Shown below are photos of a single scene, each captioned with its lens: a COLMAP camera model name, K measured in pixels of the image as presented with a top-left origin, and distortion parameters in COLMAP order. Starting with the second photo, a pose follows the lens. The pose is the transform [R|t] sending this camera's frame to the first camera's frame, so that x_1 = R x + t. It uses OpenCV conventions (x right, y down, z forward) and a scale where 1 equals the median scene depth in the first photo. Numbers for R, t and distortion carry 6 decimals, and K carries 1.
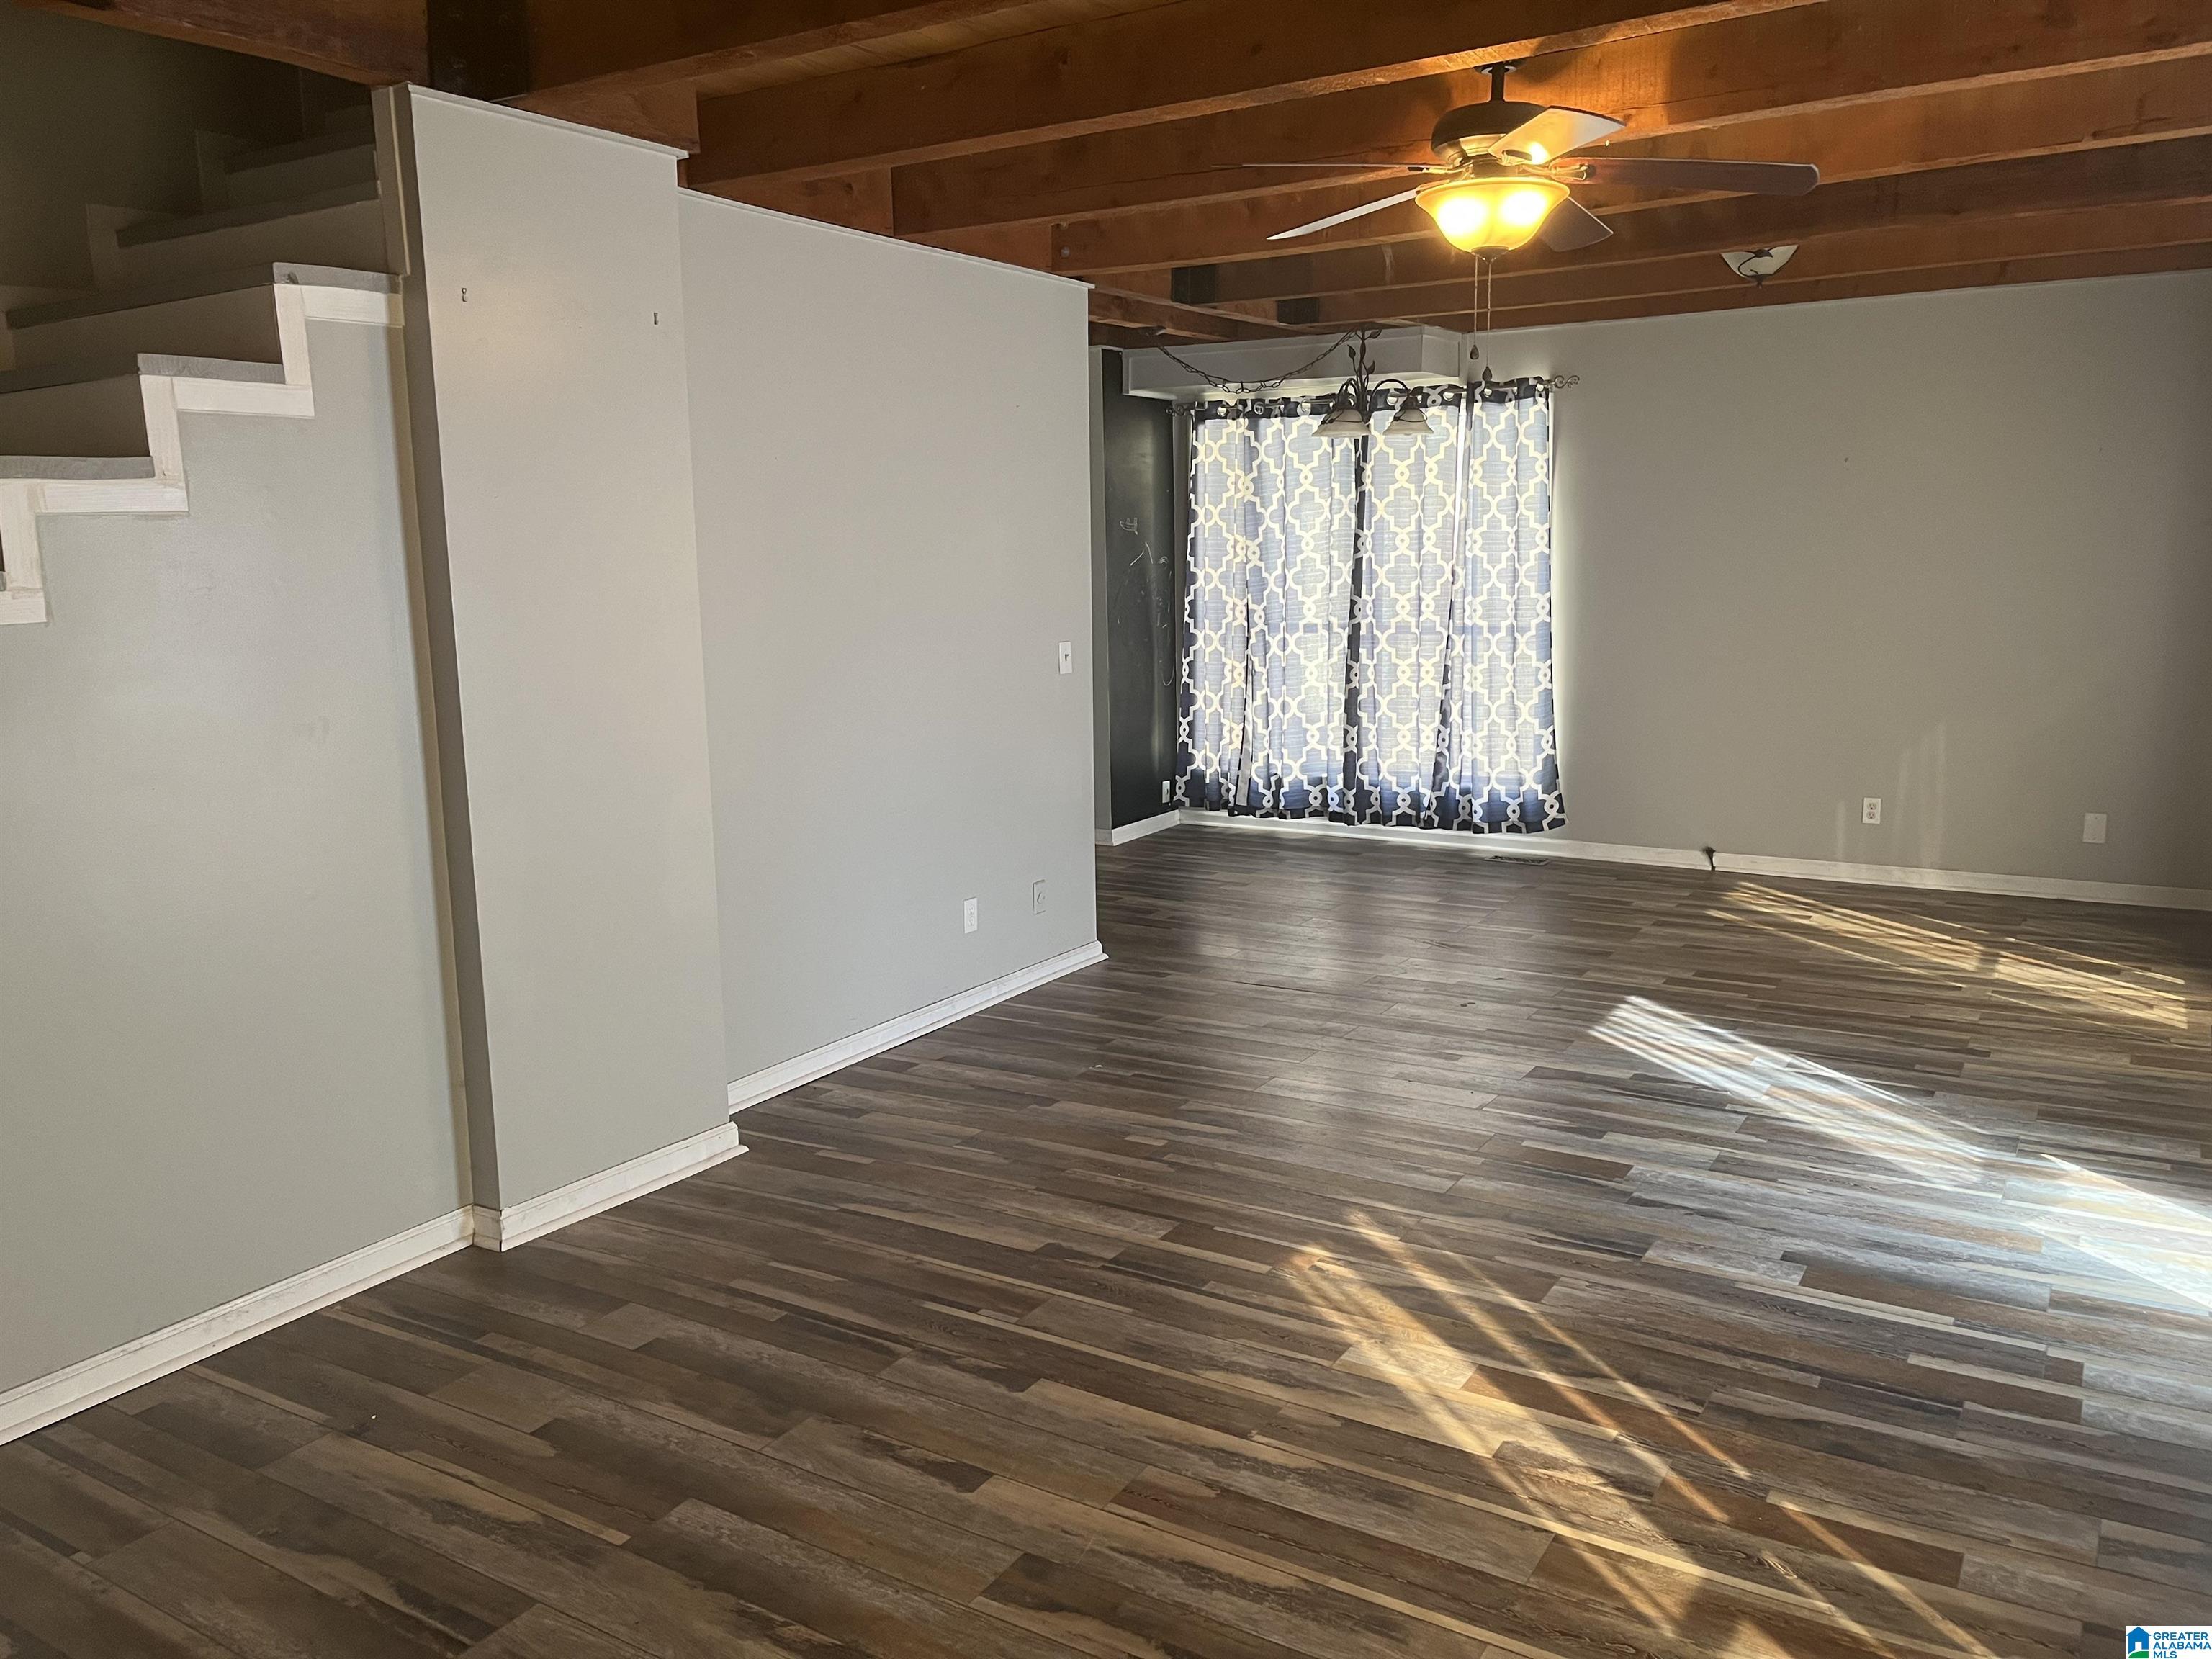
lens RADIAL K [[1687.5, 0, 1104.7], [0, 1687.5, 832.3], [0, 0, 1]] dist [0.041910, -0.015799]
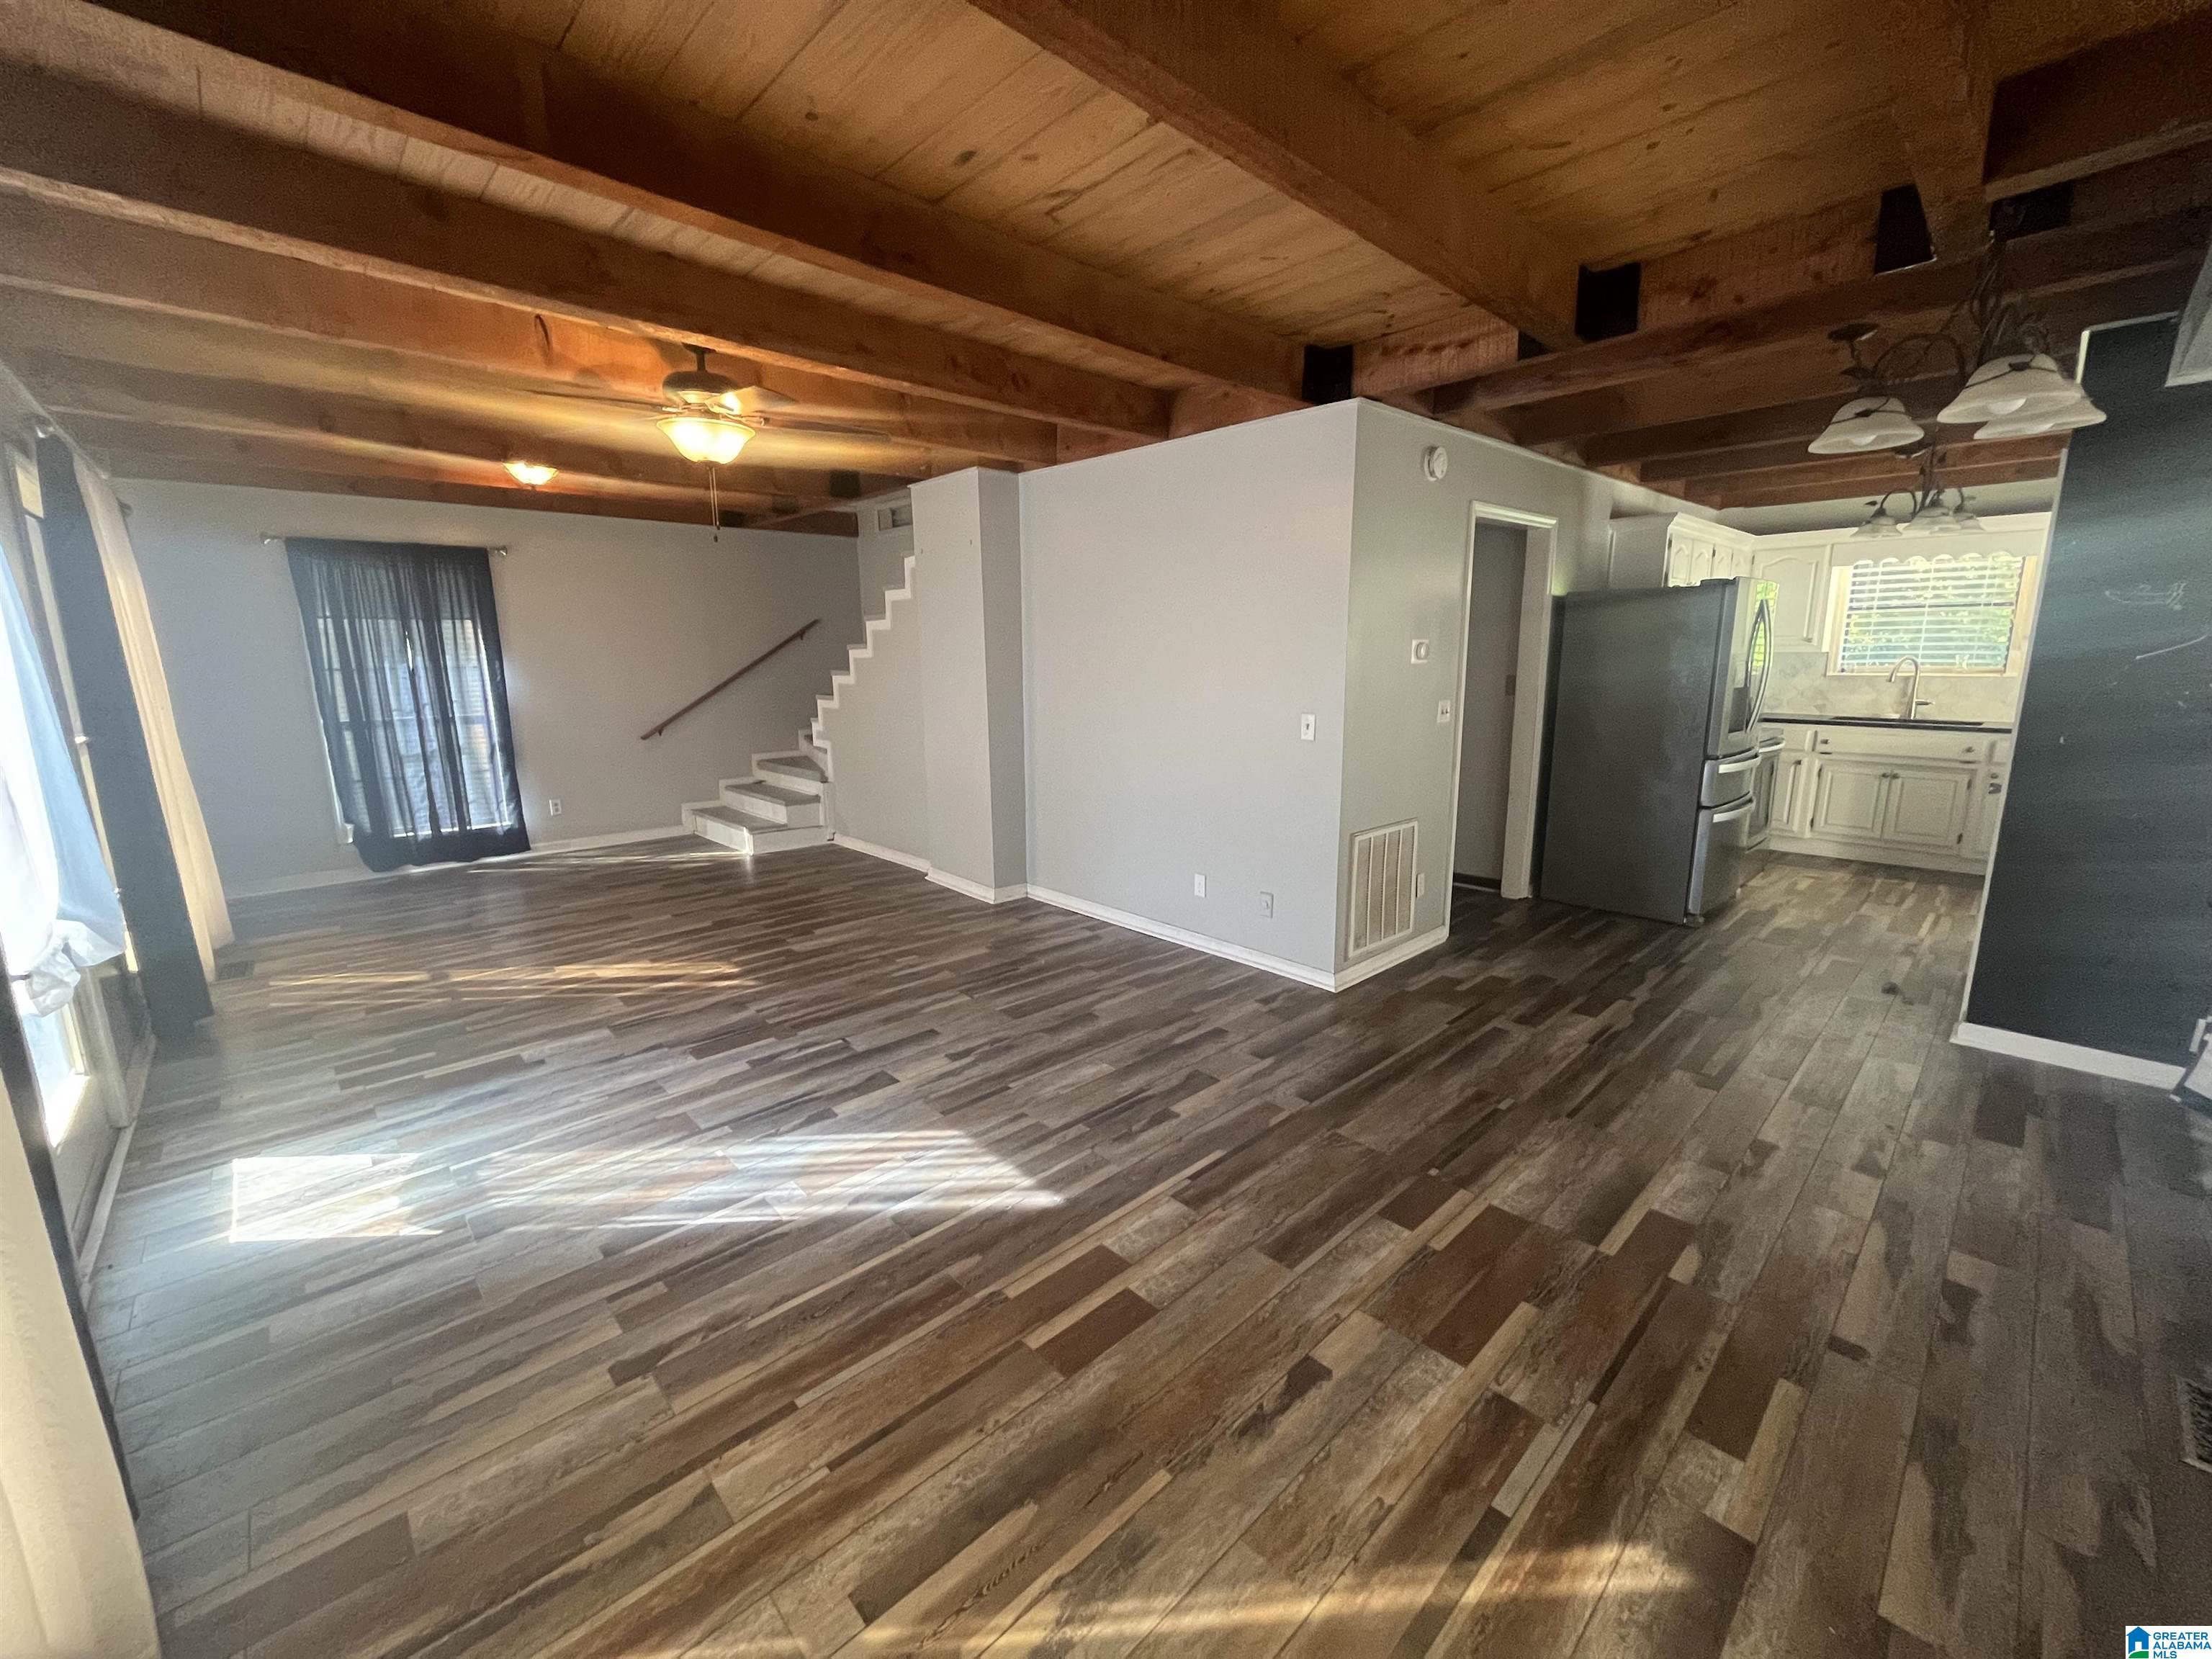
lens RADIAL K [[893.6, 0, 1105.8], [0, 893.6, 825.0], [0, 0, 1]] dist [0.003300, 0.000648]
pose [[-0.258928, 0.206080, -0.943656, 0.911989], [-0.150747, 0.956381, 0.250222, -0.252338], [0.954061, 0.207043, -0.216568, 1.456628]]
